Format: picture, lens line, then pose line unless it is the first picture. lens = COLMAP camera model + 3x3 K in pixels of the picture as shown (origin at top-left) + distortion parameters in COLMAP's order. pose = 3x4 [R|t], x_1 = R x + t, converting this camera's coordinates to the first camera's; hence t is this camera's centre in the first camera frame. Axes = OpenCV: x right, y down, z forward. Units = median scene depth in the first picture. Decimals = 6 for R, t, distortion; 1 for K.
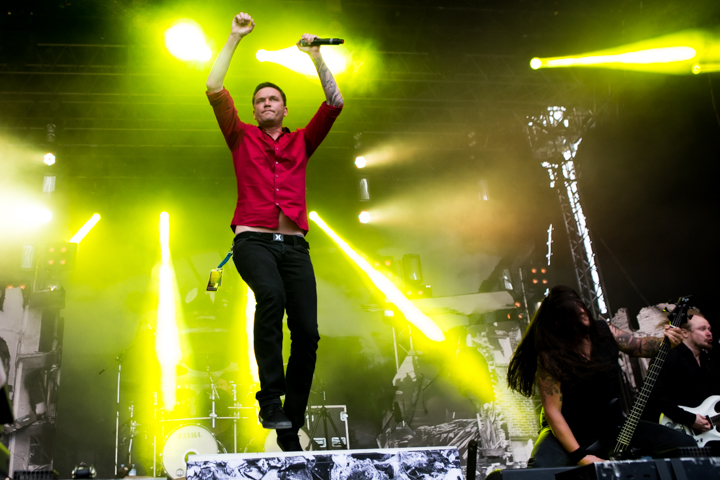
lens RADIAL K [[746.3, 0, 276.0], [0, 746.3, 211.2], [0, 0, 1]] dist [-0.067351, 0.034538]
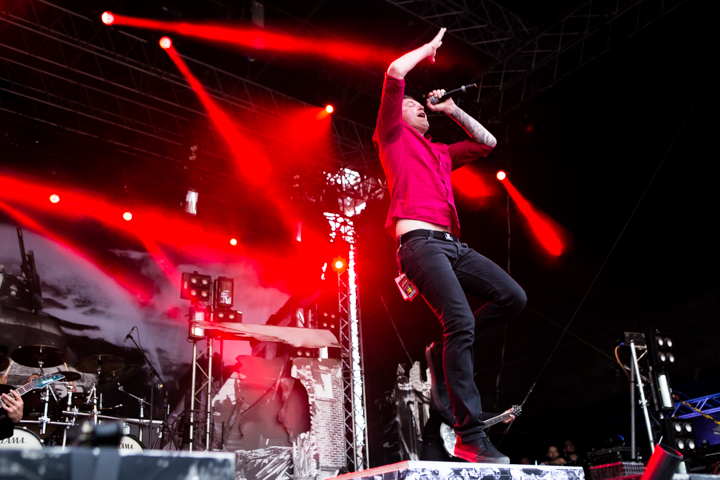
lens RADIAL K [[732.5, 0, 393.6], [0, 732.5, 228.3], [0, 0, 1]] dist [-0.050081, 0.032270]
pose [[0.823447, 0.226441, 0.520250, -0.211210], [-0.214799, 0.973078, -0.083554, 0.035536], [-0.525164, -0.042946, 0.849917, 0.064927]]
